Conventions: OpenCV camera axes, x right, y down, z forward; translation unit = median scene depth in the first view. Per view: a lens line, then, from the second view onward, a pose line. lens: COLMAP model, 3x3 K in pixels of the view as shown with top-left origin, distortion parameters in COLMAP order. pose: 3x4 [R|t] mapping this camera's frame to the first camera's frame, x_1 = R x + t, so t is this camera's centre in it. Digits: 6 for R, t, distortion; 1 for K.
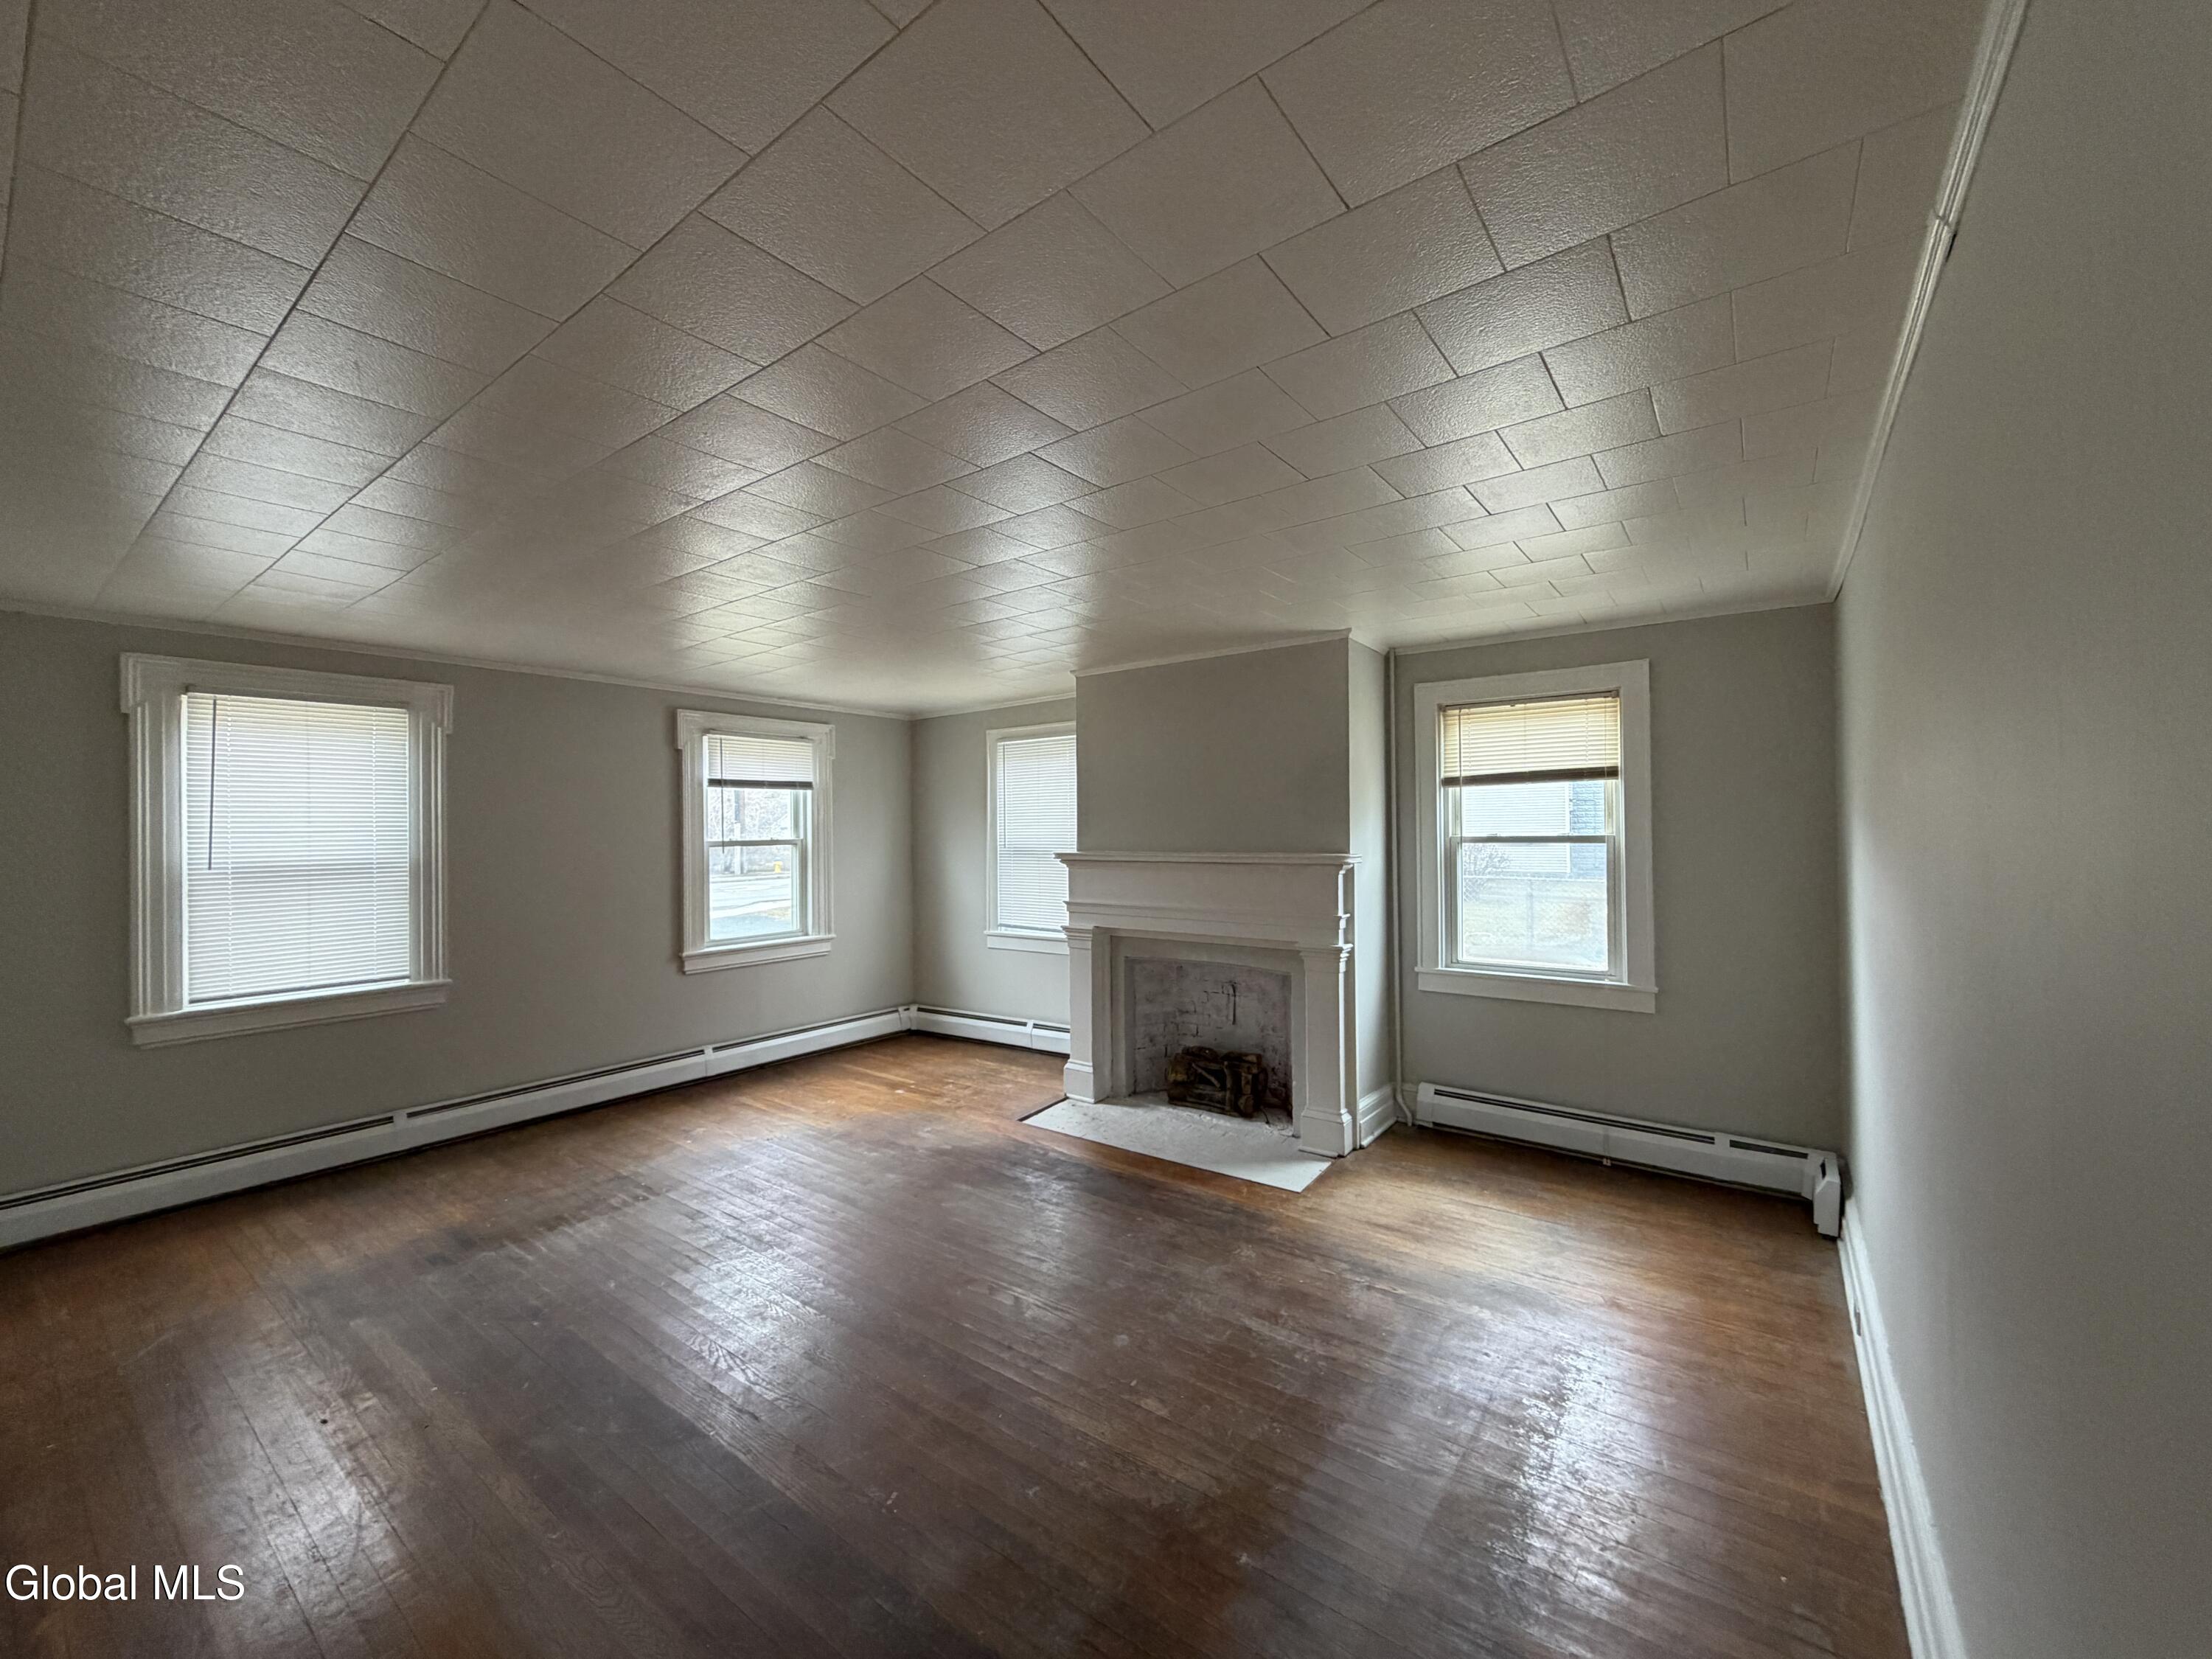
lens RADIAL K [[876.1, 0, 1103.7], [0, 876.1, 840.6], [0, 0, 1]] dist [0.000229, -0.000255]
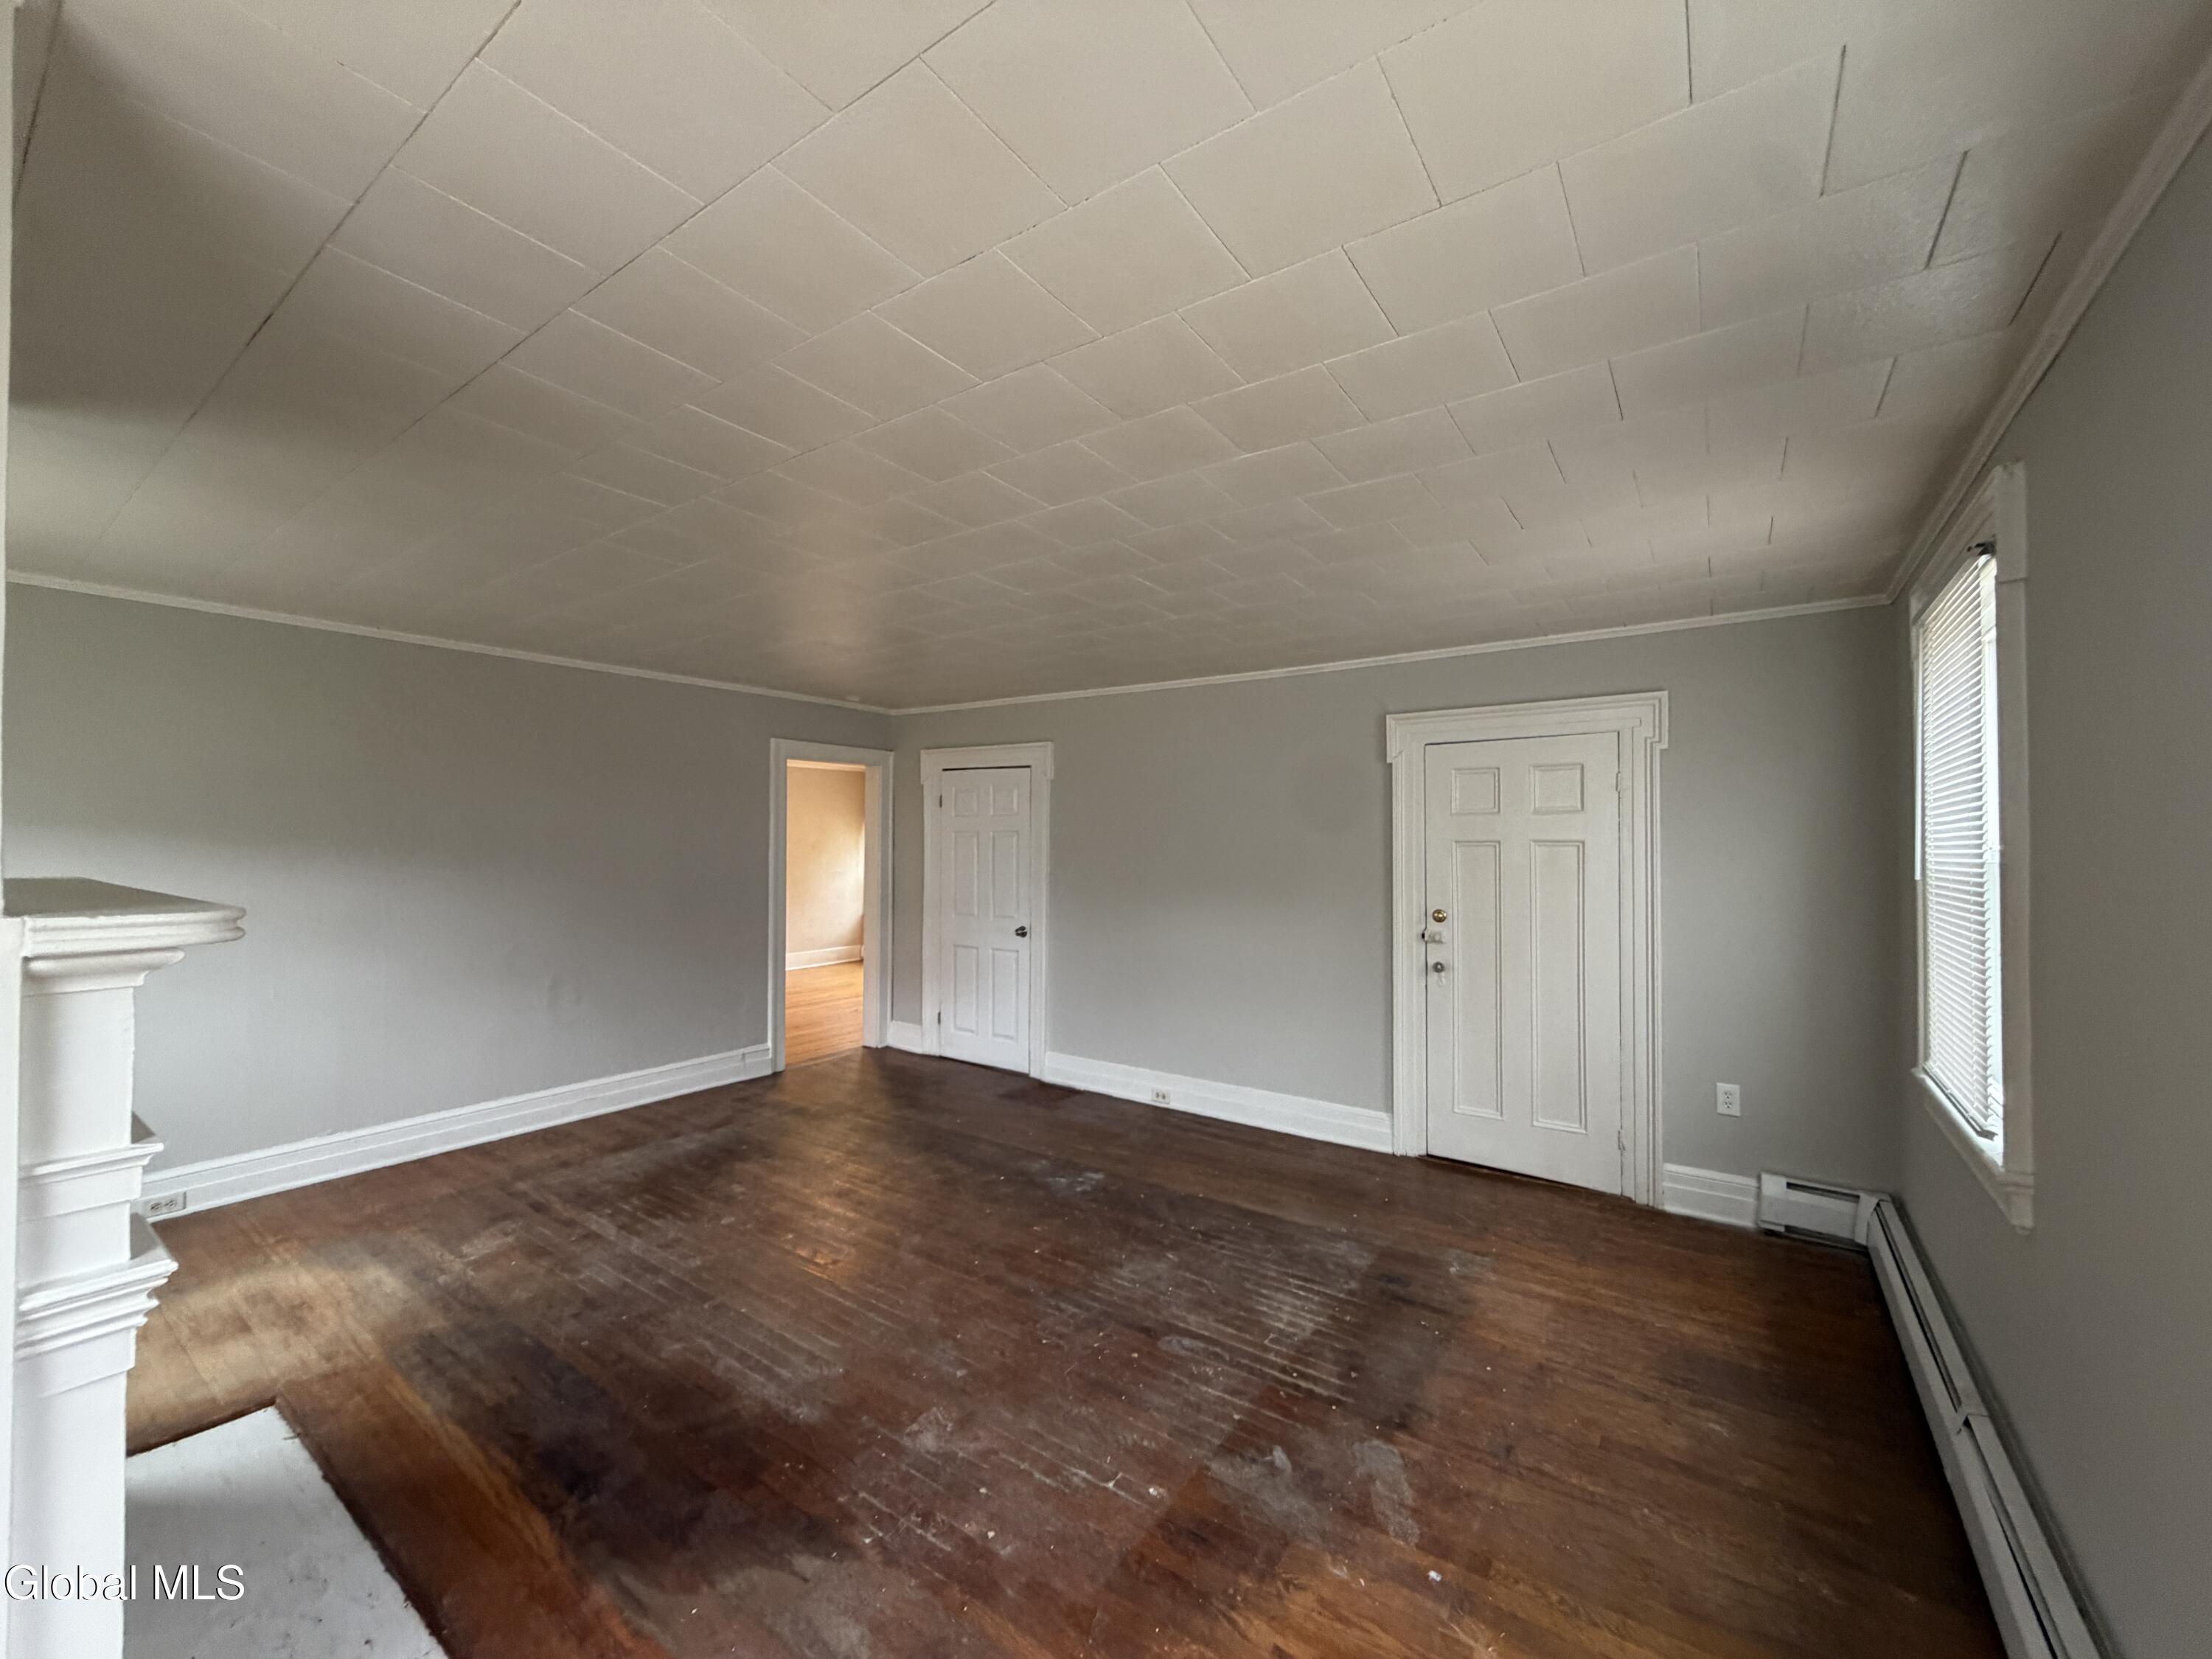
lens RADIAL K [[876.1, 0, 1109.3], [0, 876.1, 828.8], [0, 0, 1]] dist [0.000229, -0.000255]
pose [[-0.999564, 0.004846, -0.029122, -0.445994], [0.004856, 0.999988, -0.000242, -0.011807], [0.029120, -0.000383, -0.999576, 2.017004]]
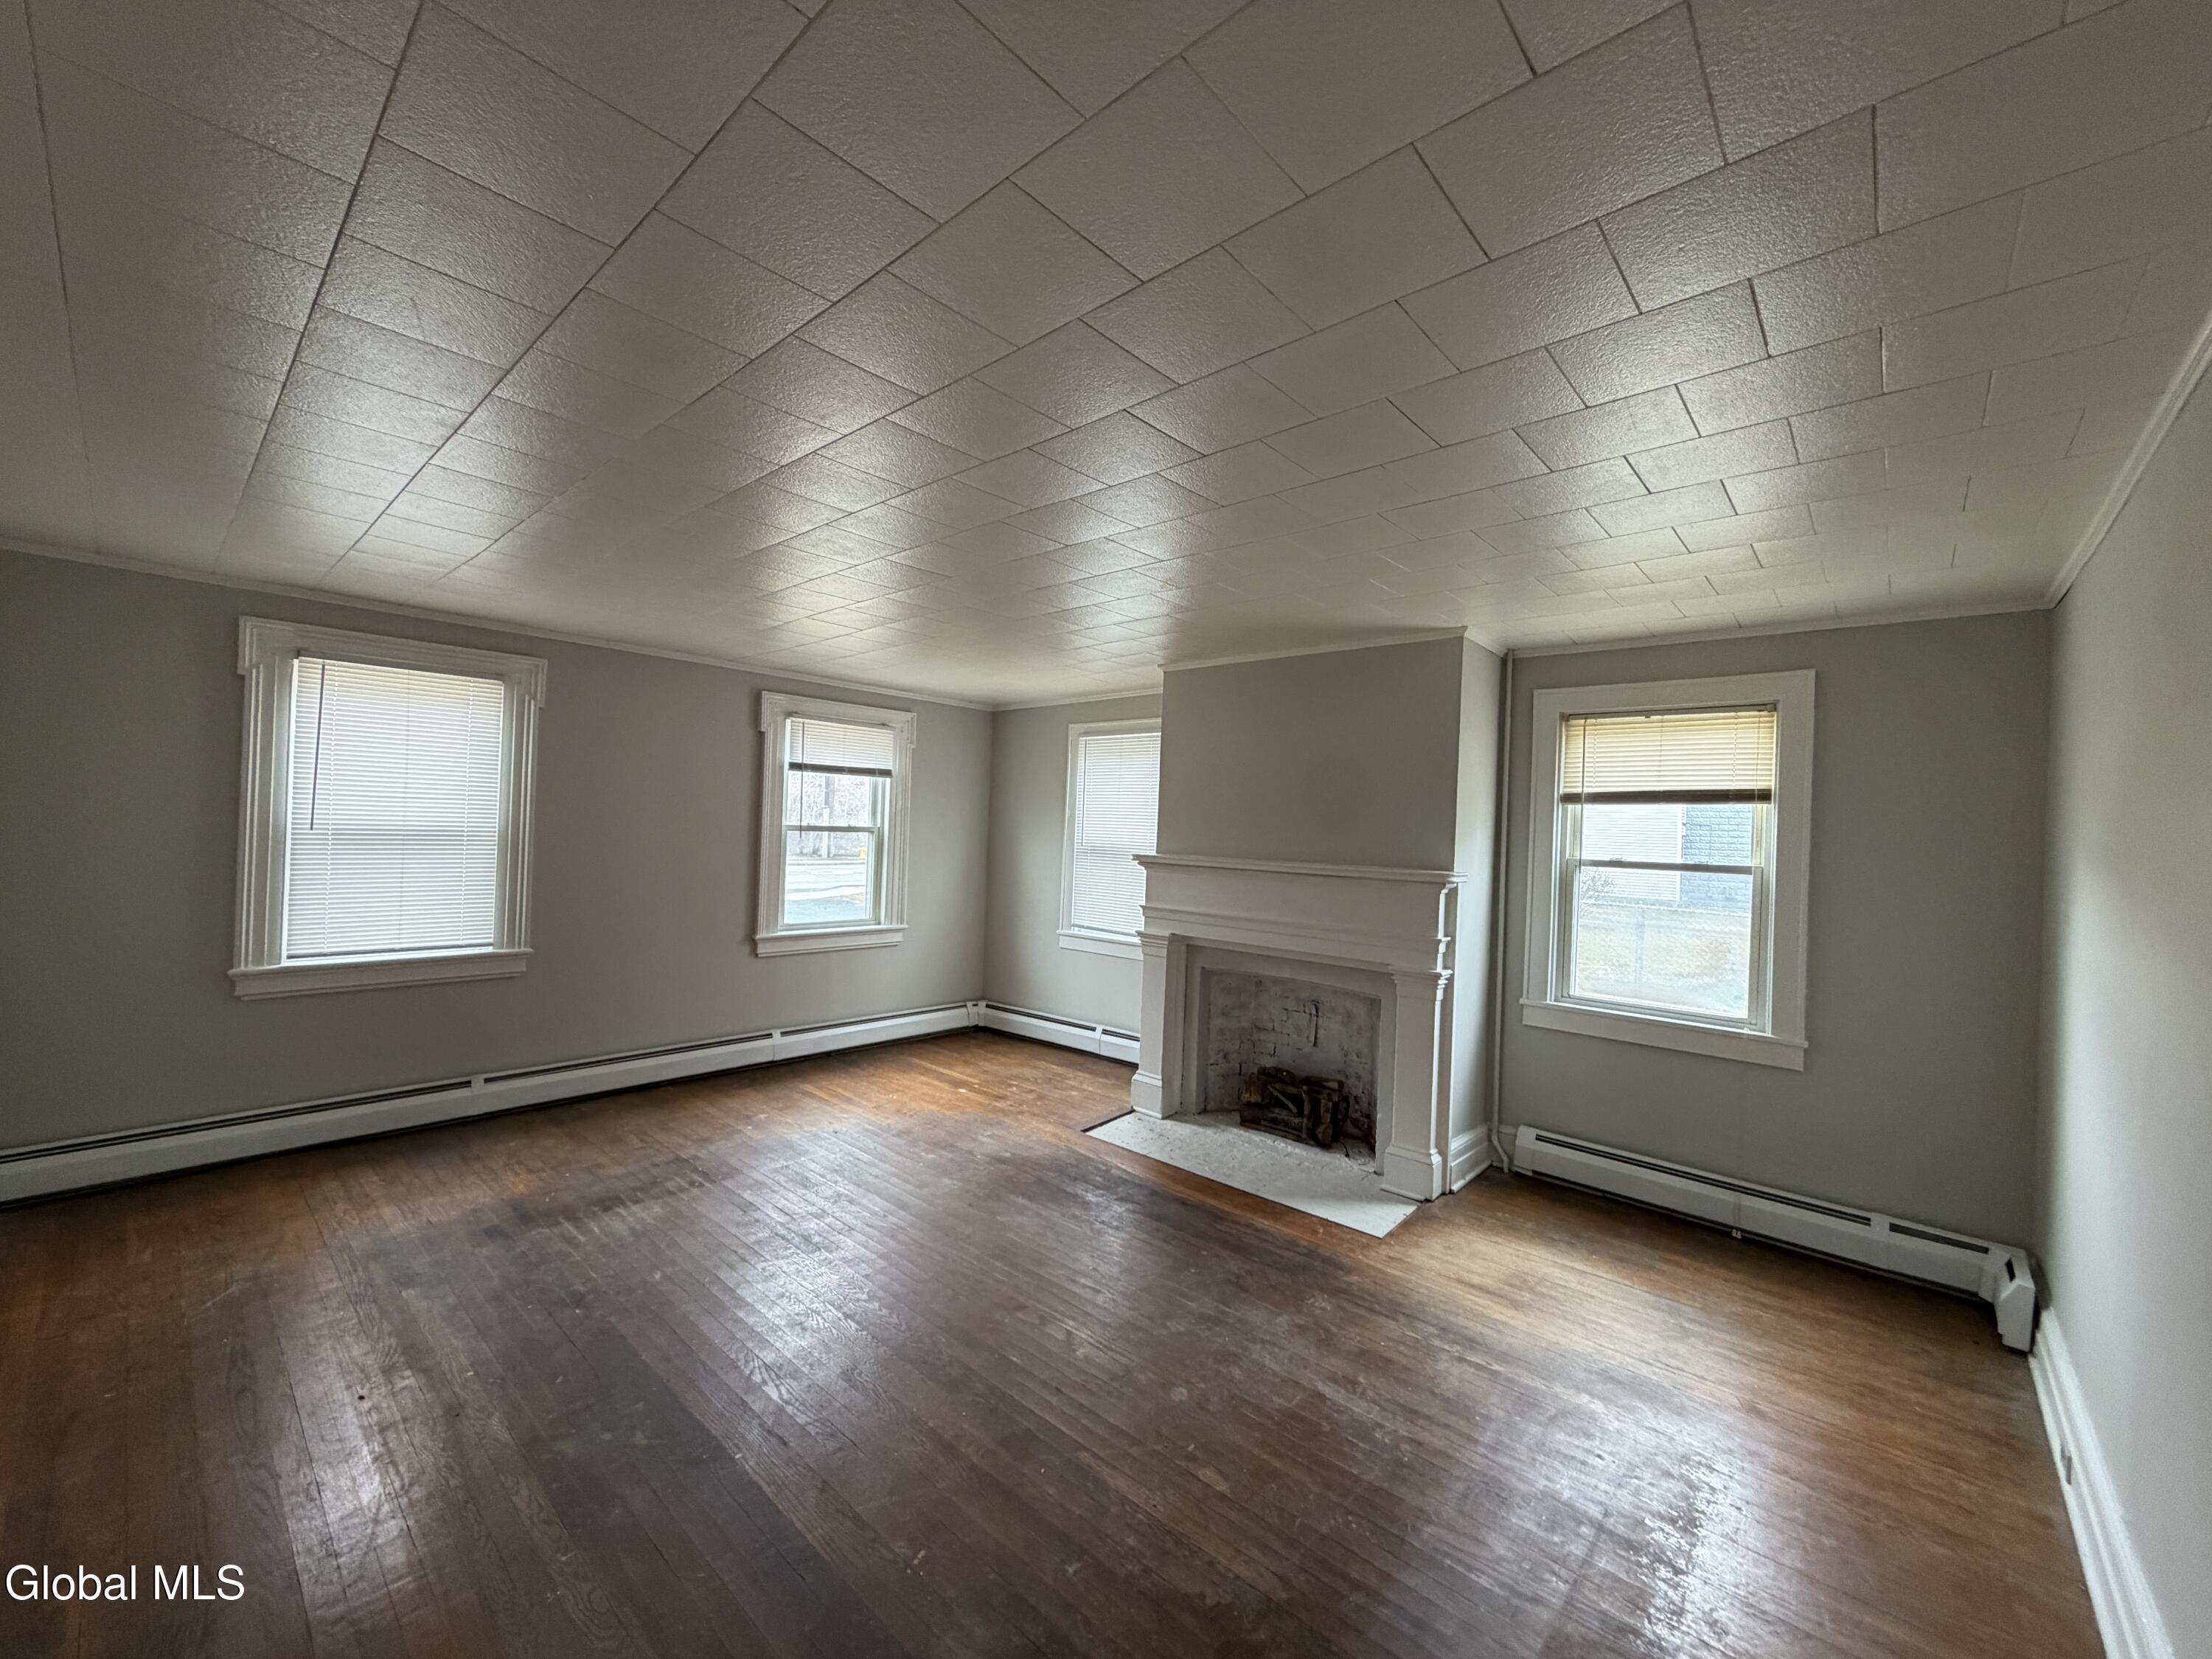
lens RADIAL K [[876.1, 0, 1108.7], [0, 876.1, 820.6], [0, 0, 1]] dist [0.000229, -0.000255]
pose [[0.995211, 0.046758, -0.085843, -0.002423], [-0.048732, 0.998590, -0.021045, -0.001875], [0.084738, 0.025127, 0.996086, 0.062451]]
